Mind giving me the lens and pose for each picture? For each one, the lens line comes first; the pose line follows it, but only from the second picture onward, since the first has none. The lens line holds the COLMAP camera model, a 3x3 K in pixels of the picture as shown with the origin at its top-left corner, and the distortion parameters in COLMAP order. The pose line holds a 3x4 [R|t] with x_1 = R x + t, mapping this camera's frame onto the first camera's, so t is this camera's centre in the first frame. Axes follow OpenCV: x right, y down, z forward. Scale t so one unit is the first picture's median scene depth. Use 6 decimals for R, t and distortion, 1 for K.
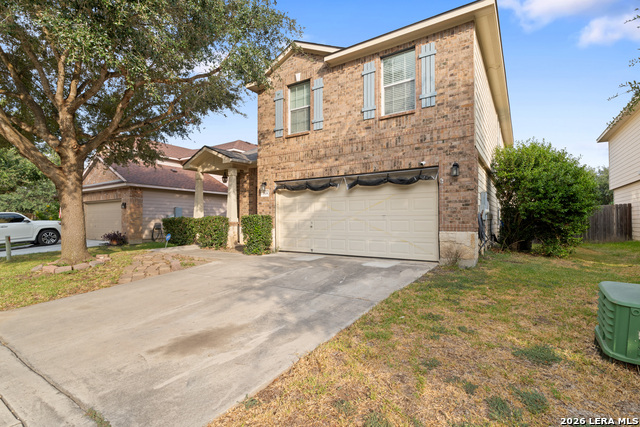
lens RADIAL K [[306.2, 0, 334.9], [0, 306.2, 216.9], [0, 0, 1]] dist [0.000142, -0.000335]
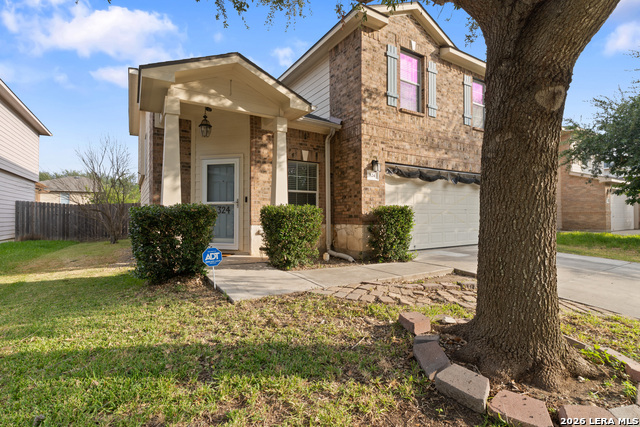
lens RADIAL K [[306.2, 0, 332.4], [0, 306.2, 213.9], [0, 0, 1]] dist [0.000142, -0.000335]
pose [[0.421220, 0.005336, 0.906943, -1.070938], [-0.005792, 0.999978, -0.003193, 0.018272], [-0.906940, -0.003908, 0.421242, 0.915312]]
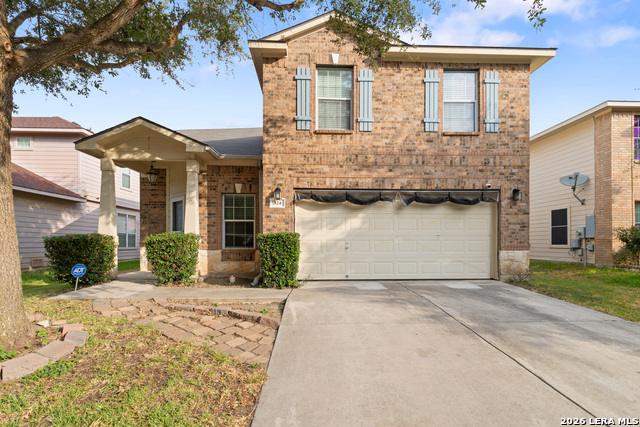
lens RADIAL K [[306.2, 0, 320.9], [0, 306.2, 244.4], [0, 0, 1]] dist [0.000142, -0.000335]
pose [[0.817607, -0.002782, 0.575770, -0.657824], [-0.007618, 0.999849, 0.015648, 0.010726], [-0.575726, -0.017180, 0.817462, 0.399960]]
